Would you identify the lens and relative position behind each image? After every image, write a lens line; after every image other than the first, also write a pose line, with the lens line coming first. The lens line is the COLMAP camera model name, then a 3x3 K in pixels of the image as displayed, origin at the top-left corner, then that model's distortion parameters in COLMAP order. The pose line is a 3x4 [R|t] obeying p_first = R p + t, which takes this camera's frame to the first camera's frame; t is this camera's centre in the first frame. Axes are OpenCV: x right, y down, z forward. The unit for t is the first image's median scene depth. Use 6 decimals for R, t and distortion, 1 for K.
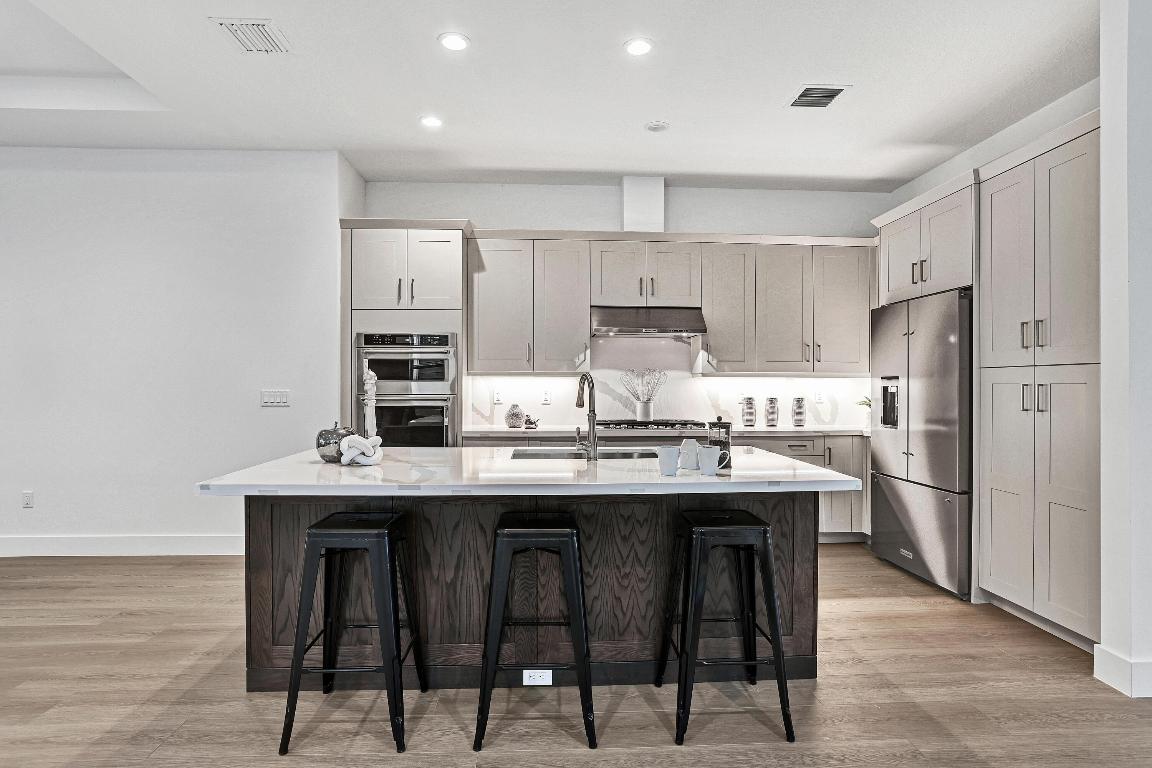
lens RADIAL K [[590.0, 0, 566.3], [0, 590.0, 374.0], [0, 0, 1]] dist [-0.048822, 0.024125]
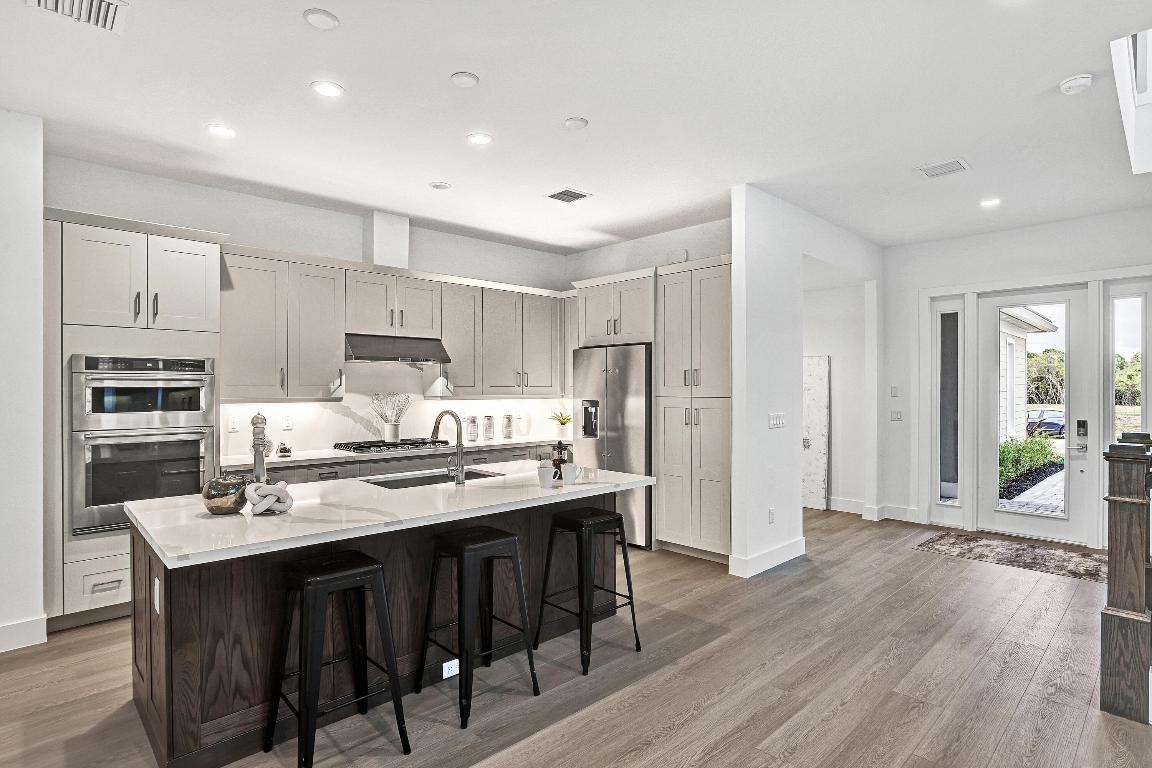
lens RADIAL K [[590.0, 0, 575.2], [0, 590.0, 374.2], [0, 0, 1]] dist [-0.048822, 0.024125]
pose [[0.760641, 0.010907, 0.649081, -0.343488], [-0.006757, 0.999938, -0.008883, -0.040461], [-0.649137, 0.002371, 0.760668, -0.039929]]
